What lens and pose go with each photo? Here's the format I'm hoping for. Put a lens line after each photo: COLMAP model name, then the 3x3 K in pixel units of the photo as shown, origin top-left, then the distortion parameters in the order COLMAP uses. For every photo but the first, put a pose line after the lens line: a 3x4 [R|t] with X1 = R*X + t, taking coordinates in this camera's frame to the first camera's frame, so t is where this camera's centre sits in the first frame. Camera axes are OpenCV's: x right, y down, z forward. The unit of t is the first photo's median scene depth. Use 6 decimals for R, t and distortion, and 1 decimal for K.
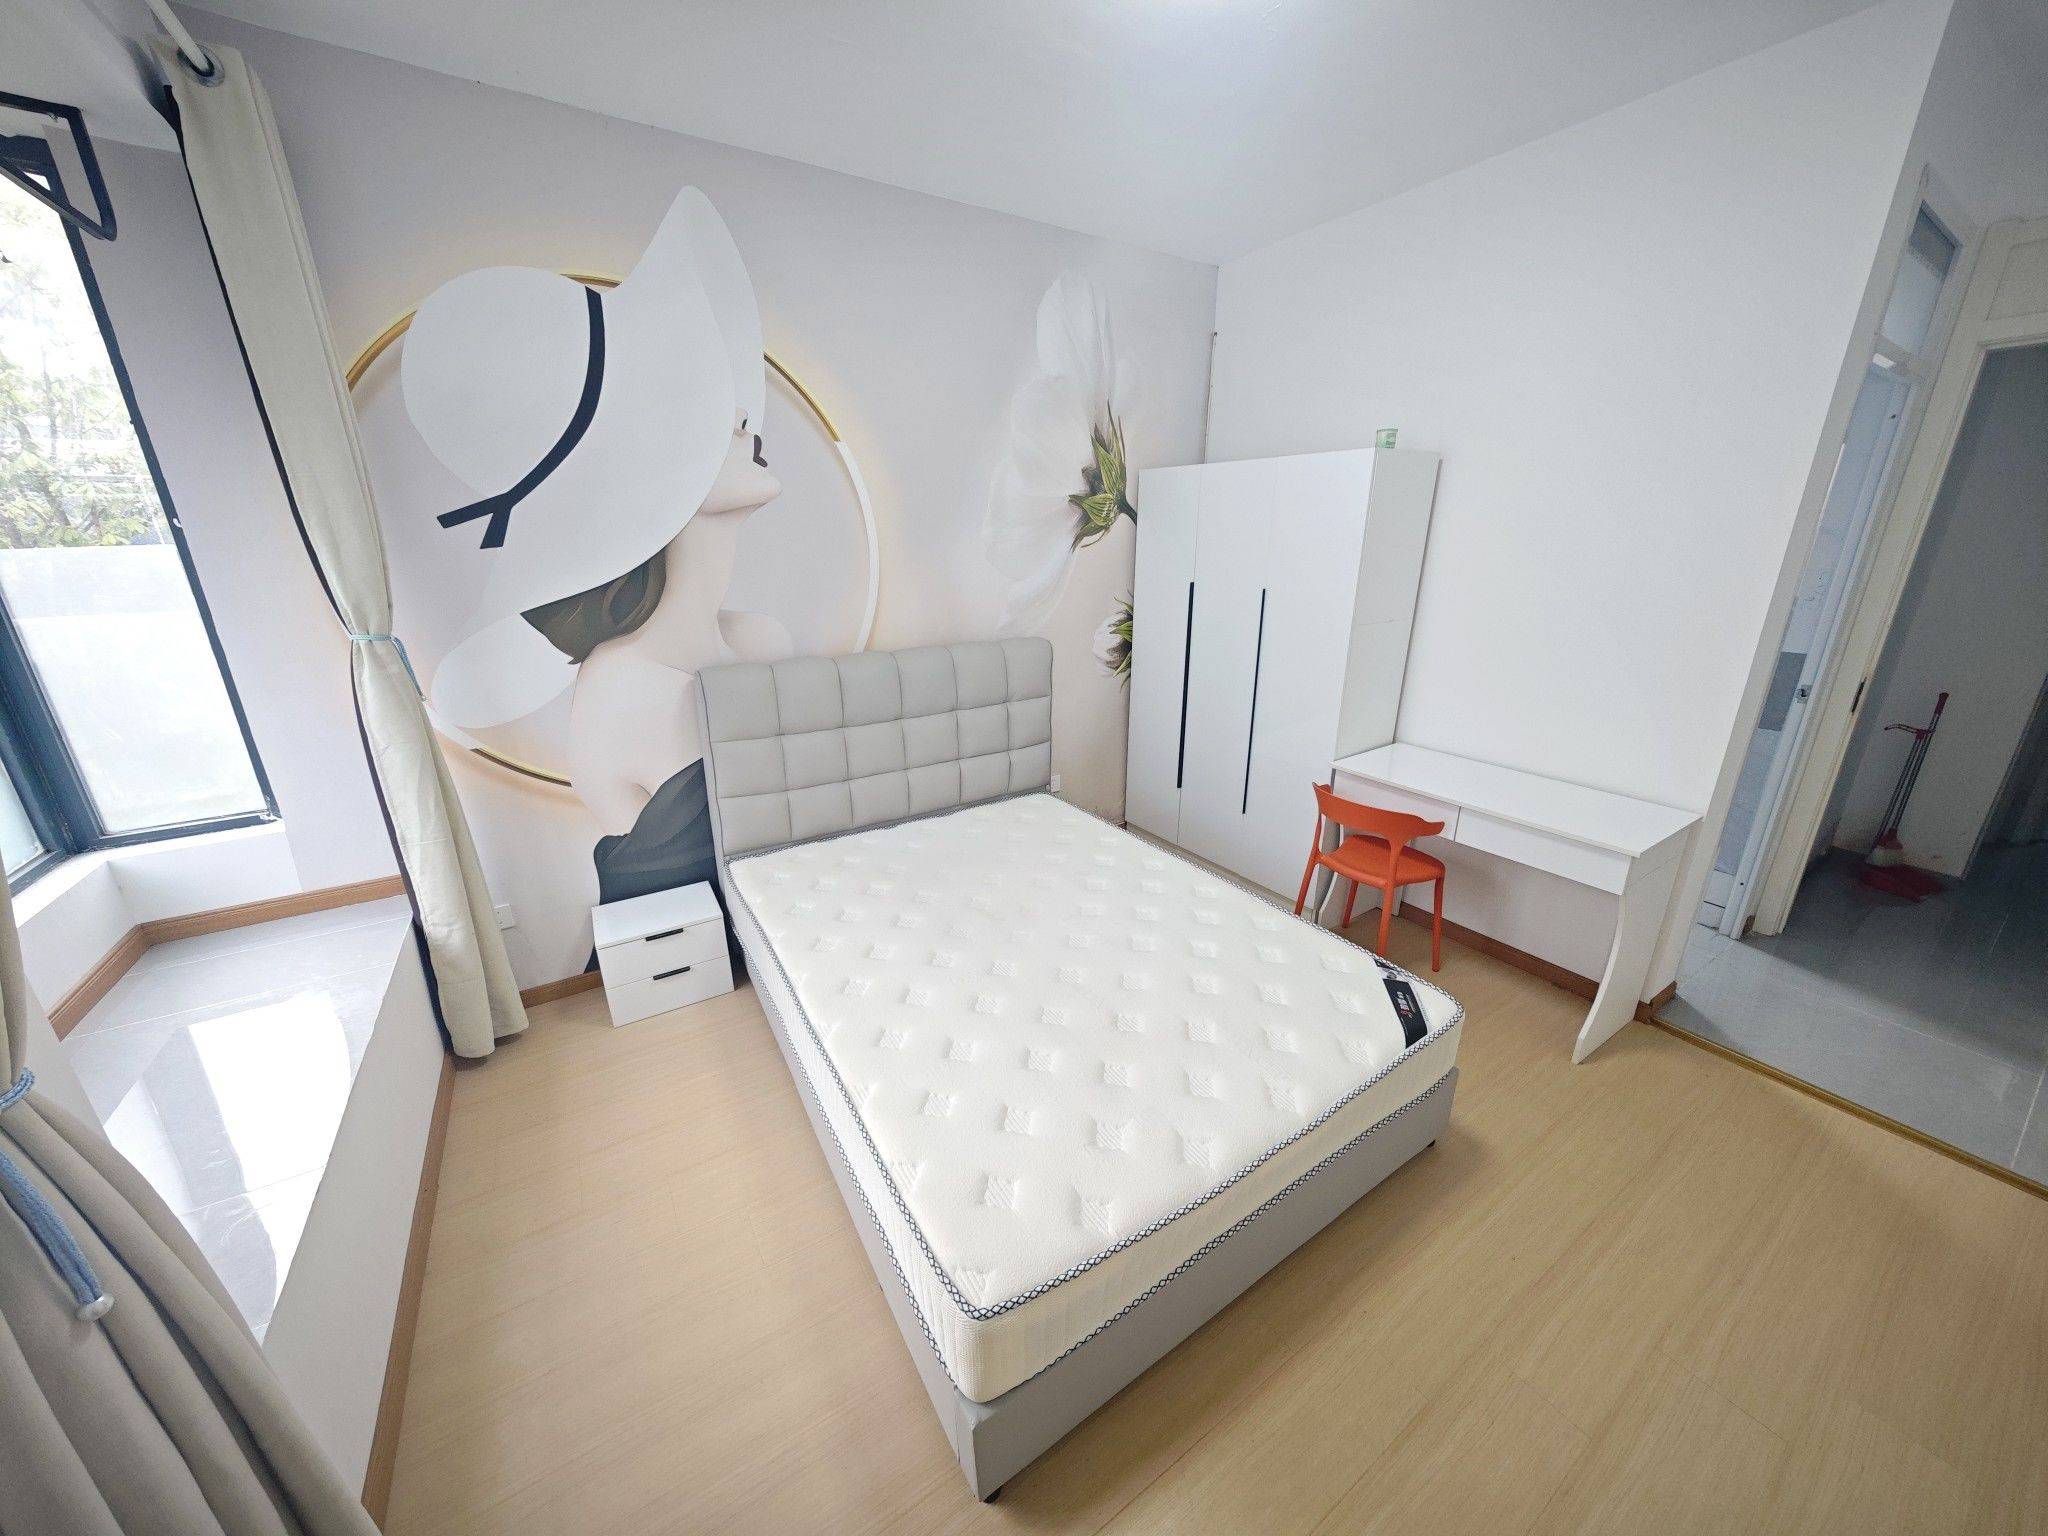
lens RADIAL K [[725.0, 0, 1021.6], [0, 725.0, 764.4], [0, 0, 1]] dist [-0.001164, 0.000085]
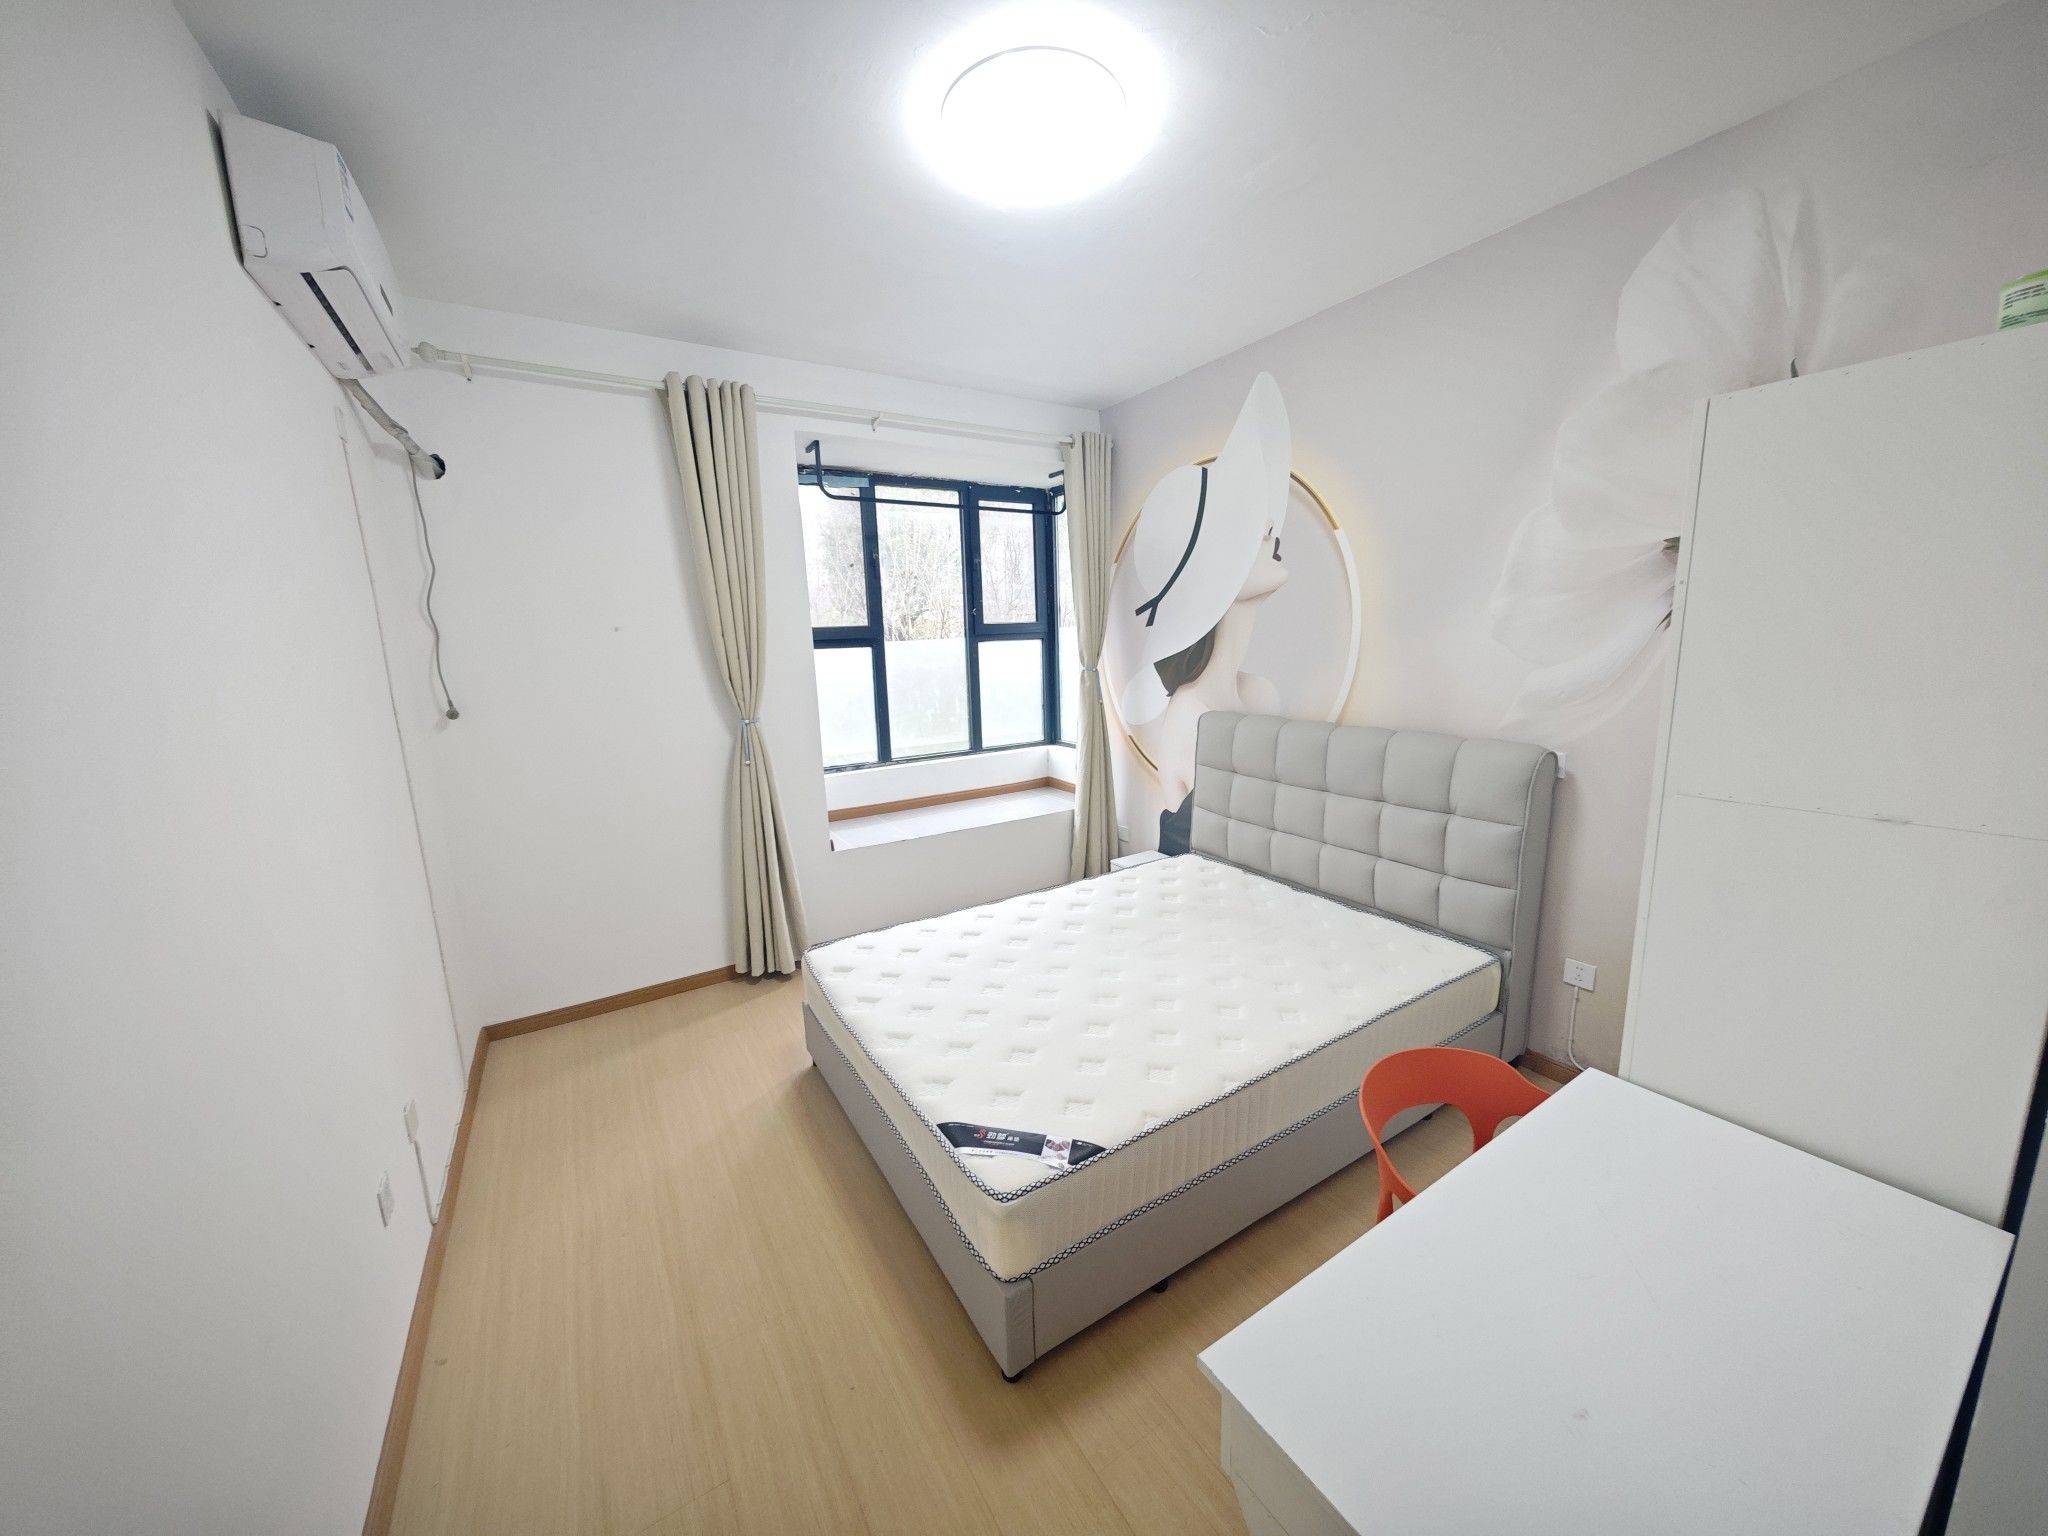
lens RADIAL K [[725.0, 0, 1021.6], [0, 725.0, 764.4], [0, 0, 1]] dist [-0.001164, 0.000085]
pose [[-0.012662, 0.185290, -0.982602, 0.949298], [-0.276792, 0.943632, 0.181508, -0.189299], [0.960846, 0.274275, 0.039339, 0.633800]]
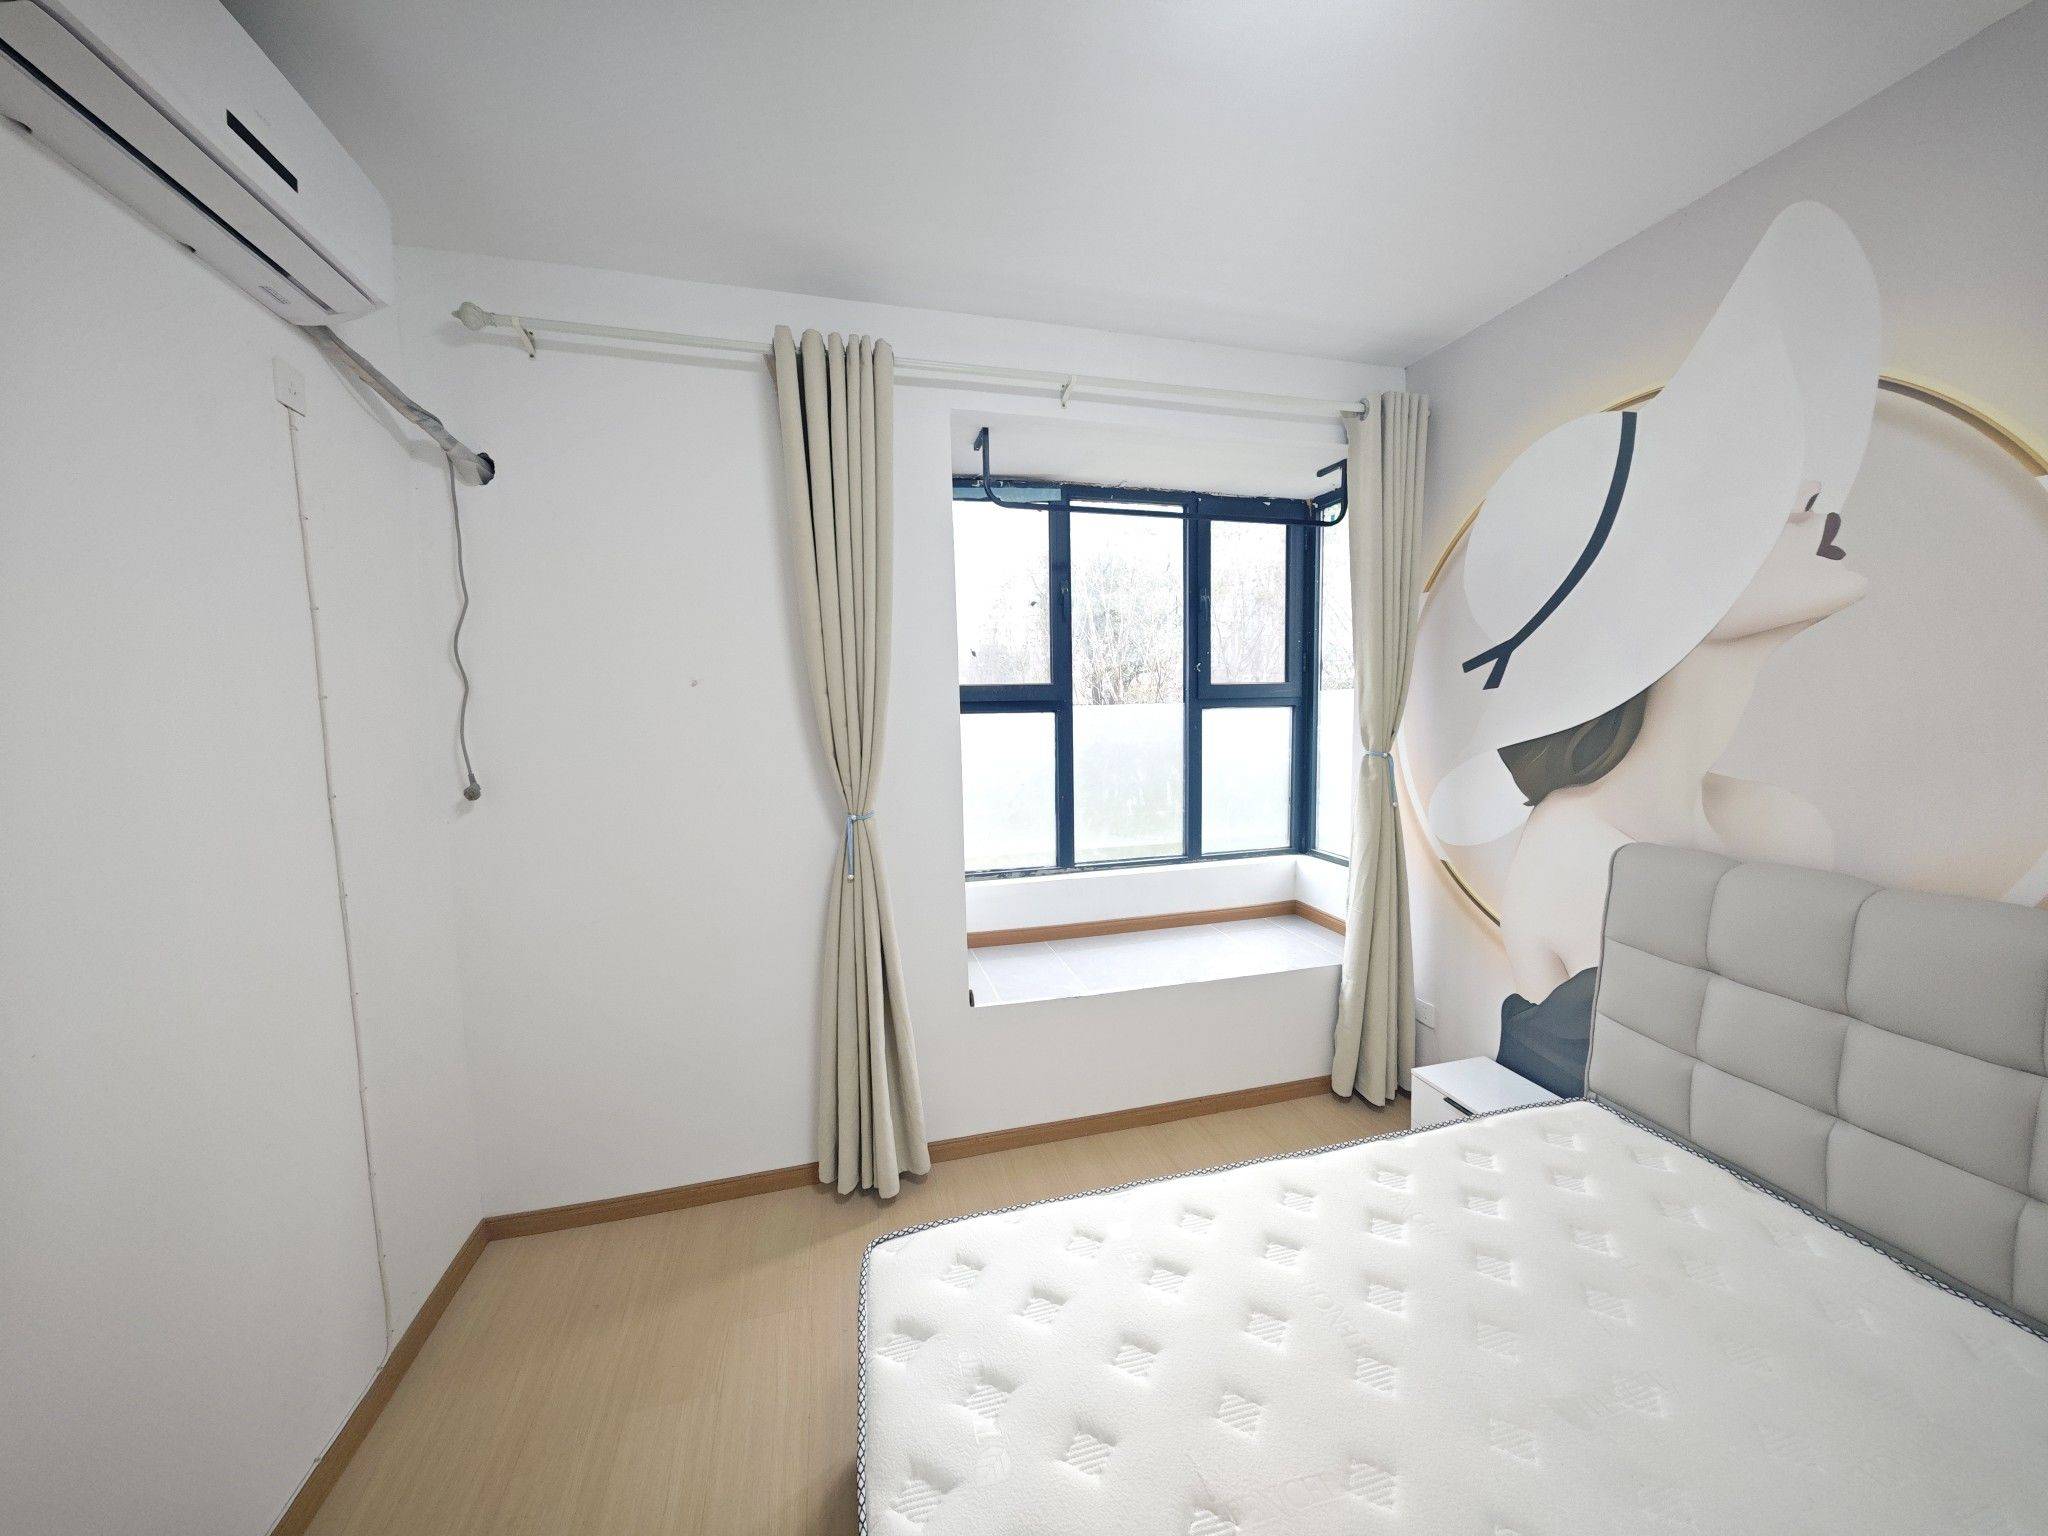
lens RADIAL K [[725.0, 0, 1021.6], [0, 725.0, 764.4], [0, 0, 1]] dist [-0.001164, 0.000085]
pose [[-0.302957, 0.092681, -0.948487, 0.460529], [-0.274393, 0.944631, 0.179948, -0.170151], [0.912648, 0.314774, -0.260752, 0.593280]]
